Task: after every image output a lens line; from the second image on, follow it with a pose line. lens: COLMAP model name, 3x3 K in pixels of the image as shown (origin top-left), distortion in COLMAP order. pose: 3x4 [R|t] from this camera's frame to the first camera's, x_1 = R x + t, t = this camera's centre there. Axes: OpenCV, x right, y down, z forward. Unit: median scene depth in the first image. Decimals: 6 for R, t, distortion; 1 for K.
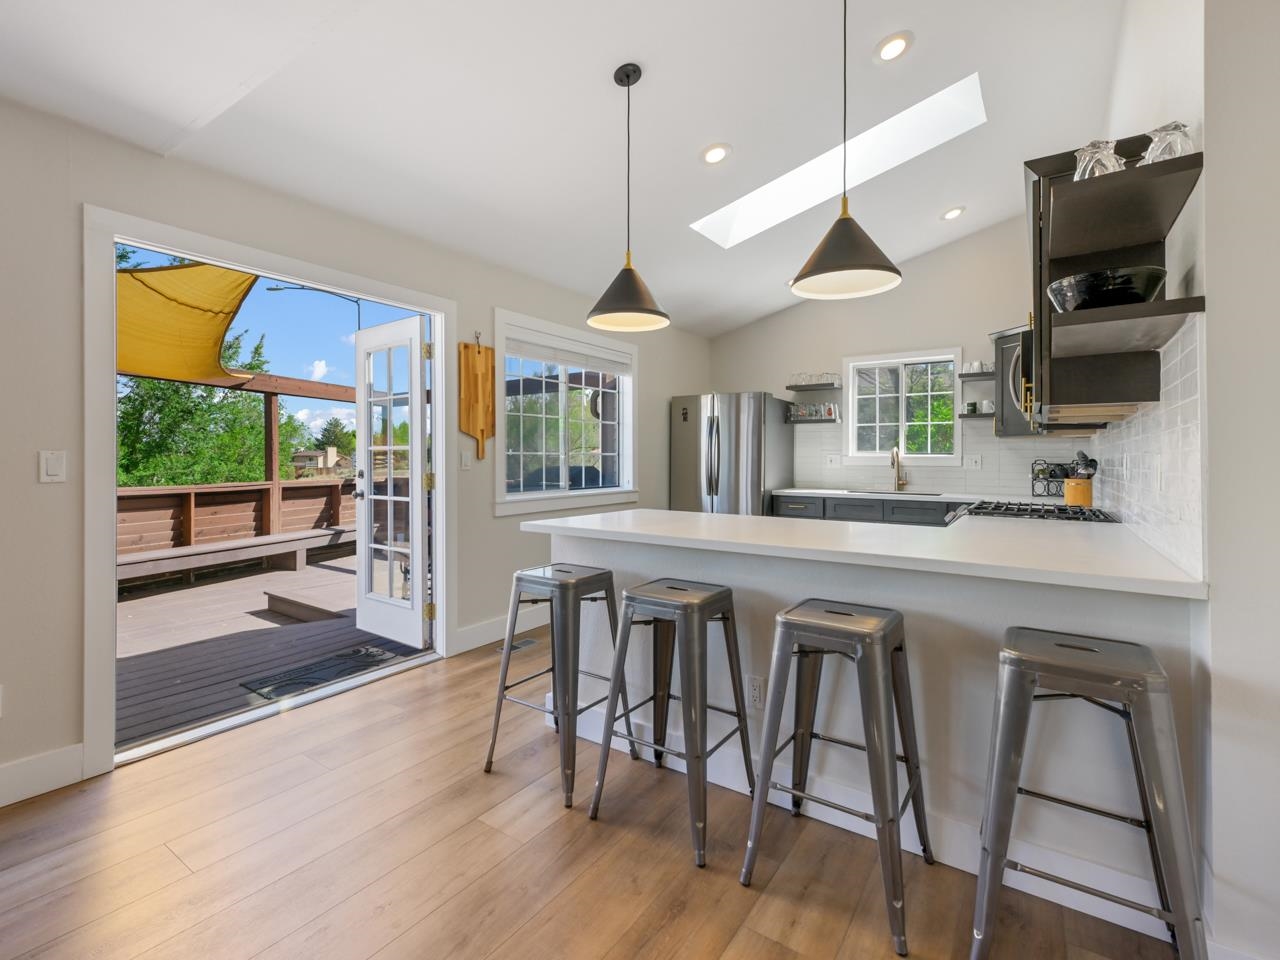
lens RADIAL K [[585.1, 0, 635.1], [0, 585.1, 470.9], [0, 0, 1]] dist [-0.000092, 0.001154]
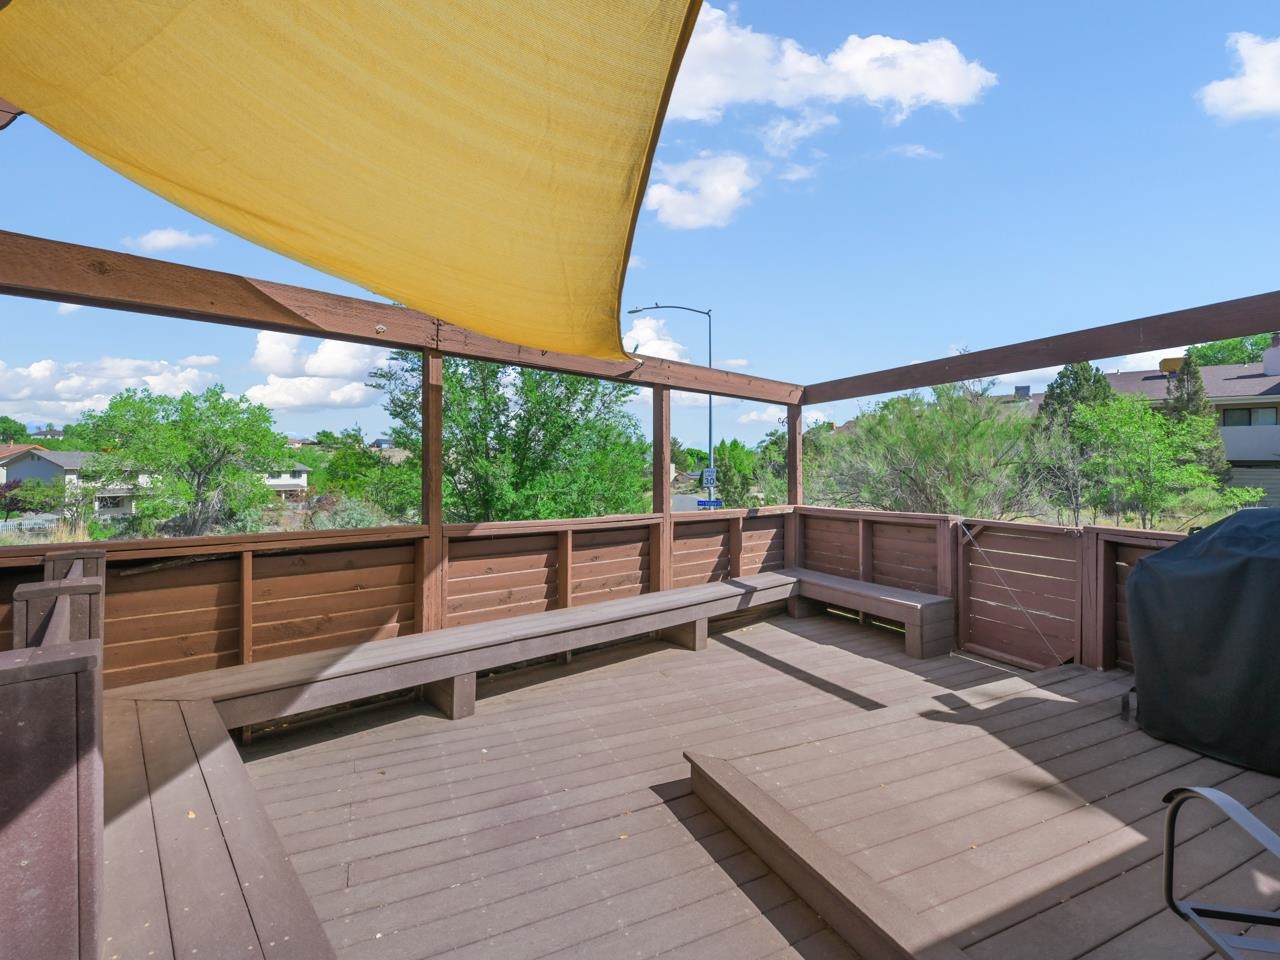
lens RADIAL K [[585.1, 0, 644.3], [0, 585.1, 468.6], [0, 0, 1]] dist [-0.000092, 0.001154]
pose [[0.866604, -0.005383, -0.498967, -0.292327], [-0.009750, 0.999568, -0.027719, -0.015219], [0.498901, 0.028886, 0.866178, 0.387058]]
